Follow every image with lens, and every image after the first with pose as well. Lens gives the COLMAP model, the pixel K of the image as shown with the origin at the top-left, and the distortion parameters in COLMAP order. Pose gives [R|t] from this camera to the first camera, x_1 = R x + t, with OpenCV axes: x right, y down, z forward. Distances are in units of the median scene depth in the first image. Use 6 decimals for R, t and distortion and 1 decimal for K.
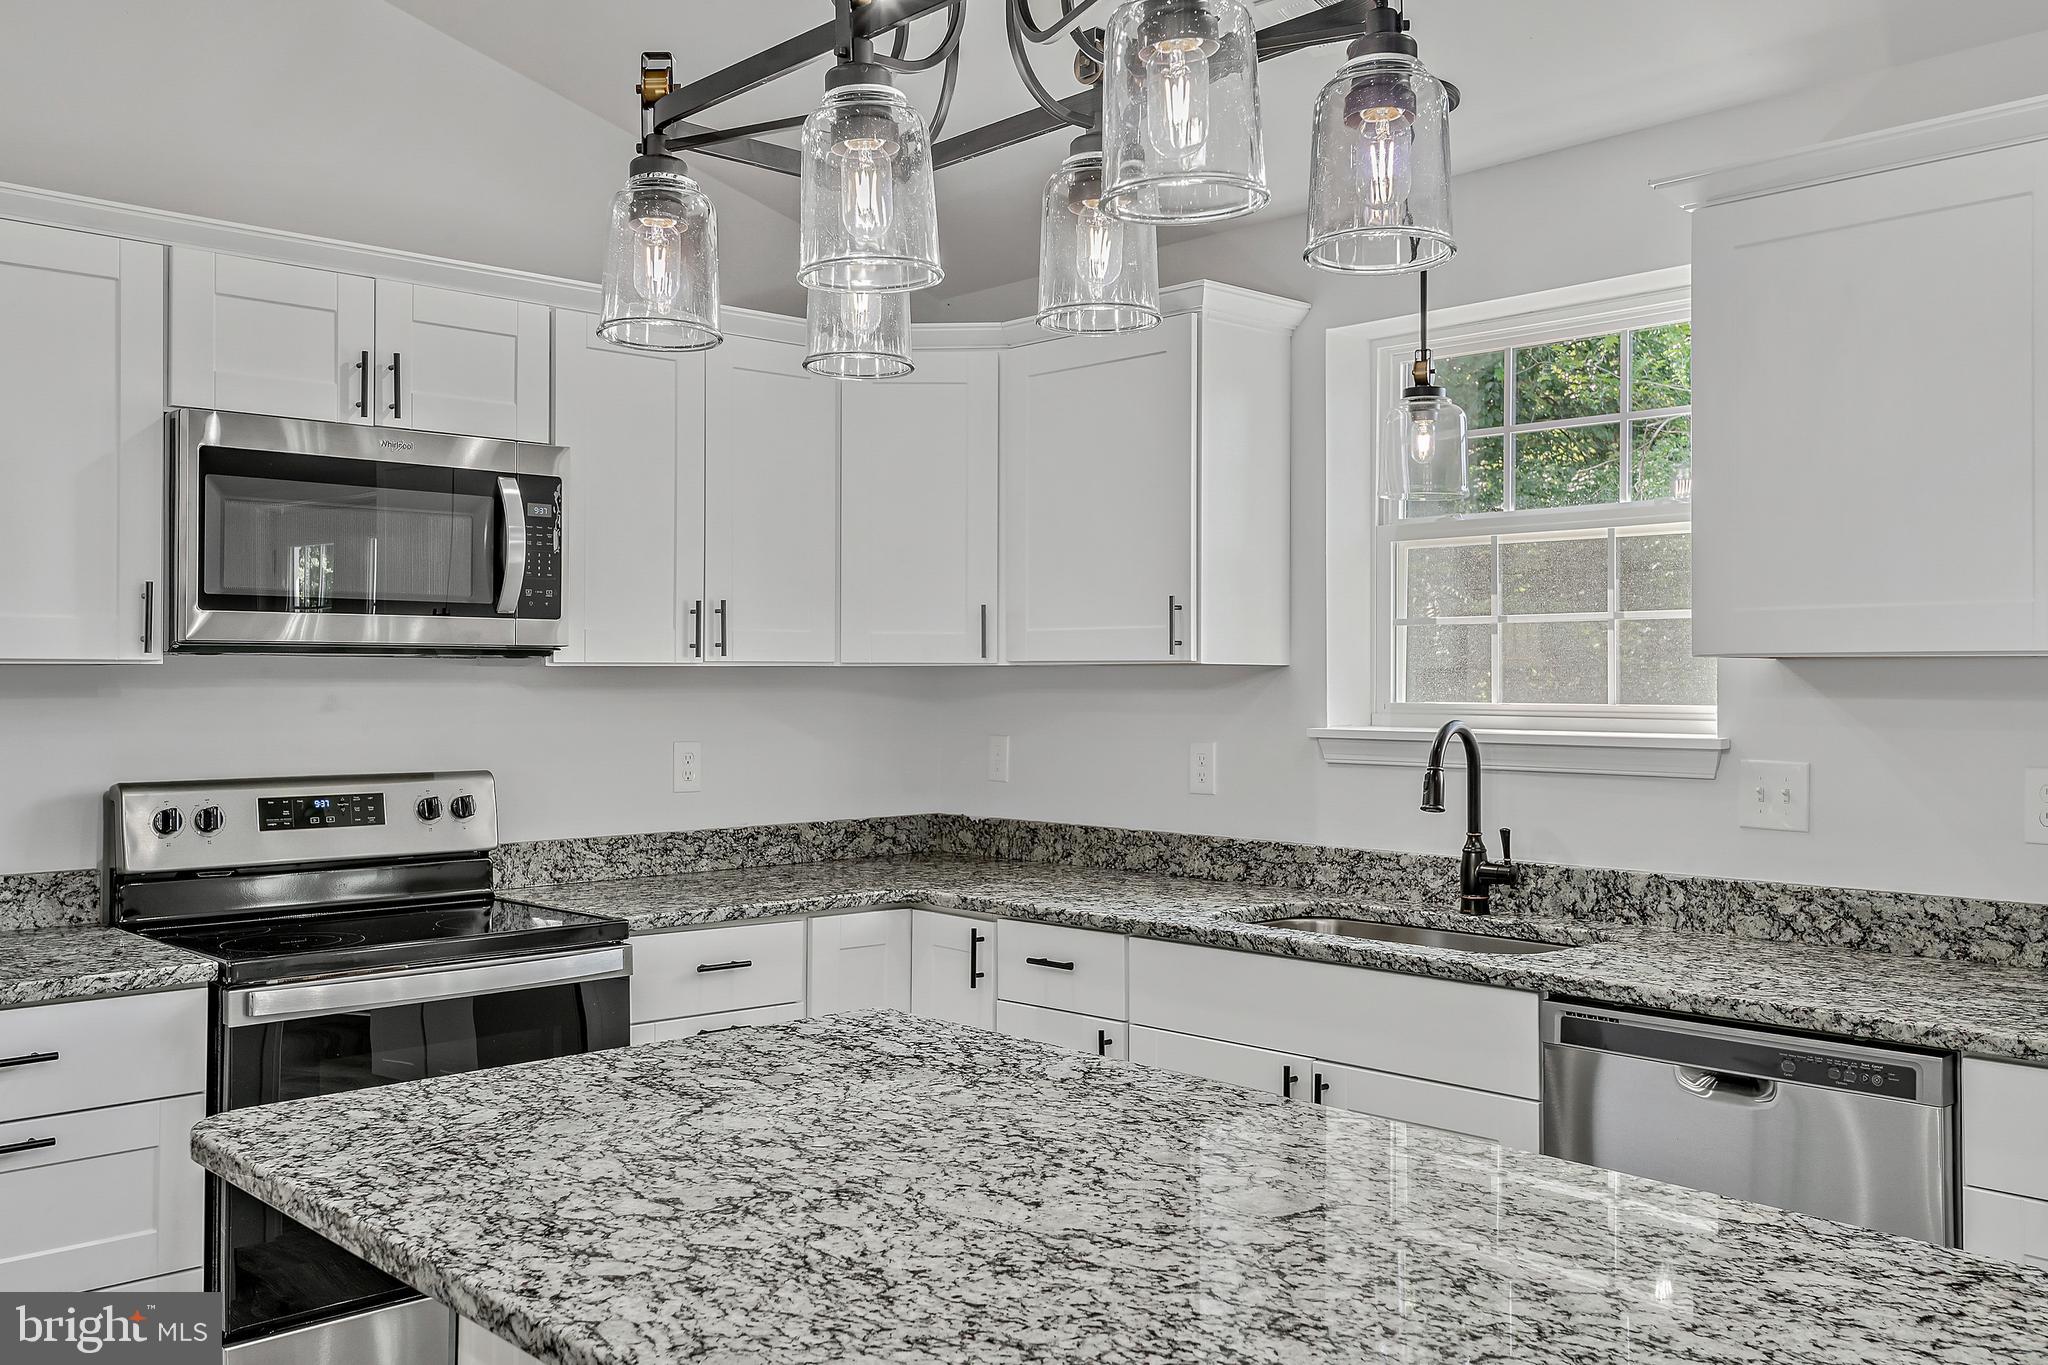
lens RADIAL K [[1795.7, 0, 1011.3], [0, 1795.7, 678.6], [0, 0, 1]] dist [0.053493, -0.053324]
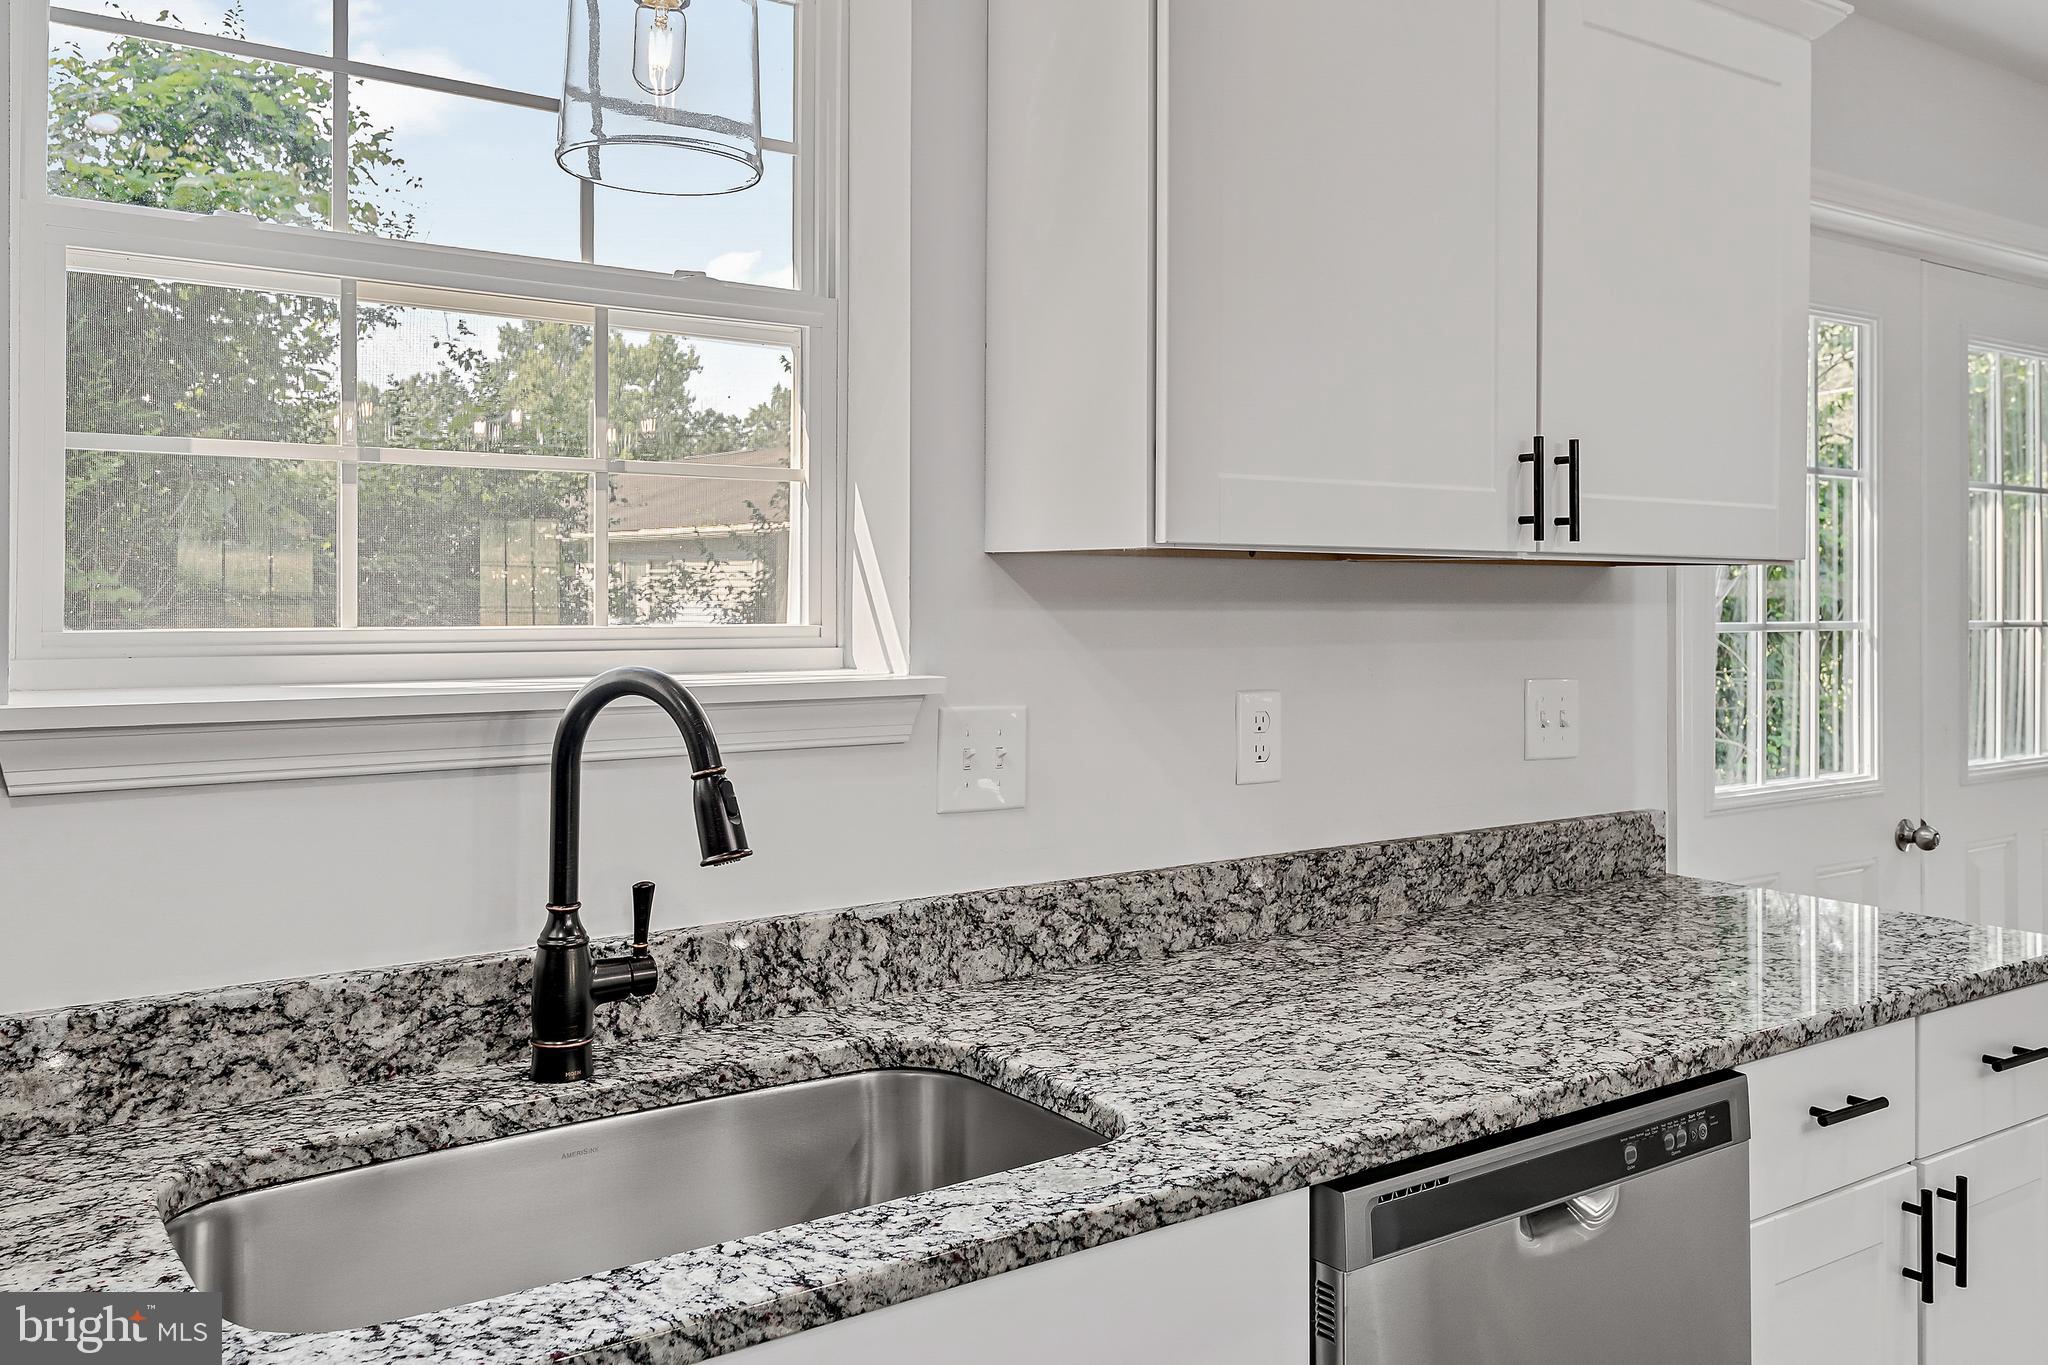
lens RADIAL K [[1659.9, 0, 1025.2], [0, 1659.9, 567.0], [0, 0, 1]] dist [0.024494, -0.006919]
pose [[0.132491, 0.011843, 0.991113, -0.167771], [-0.006234, 0.999919, -0.011115, 0.000985], [-0.991165, -0.004706, 0.132554, 0.846555]]
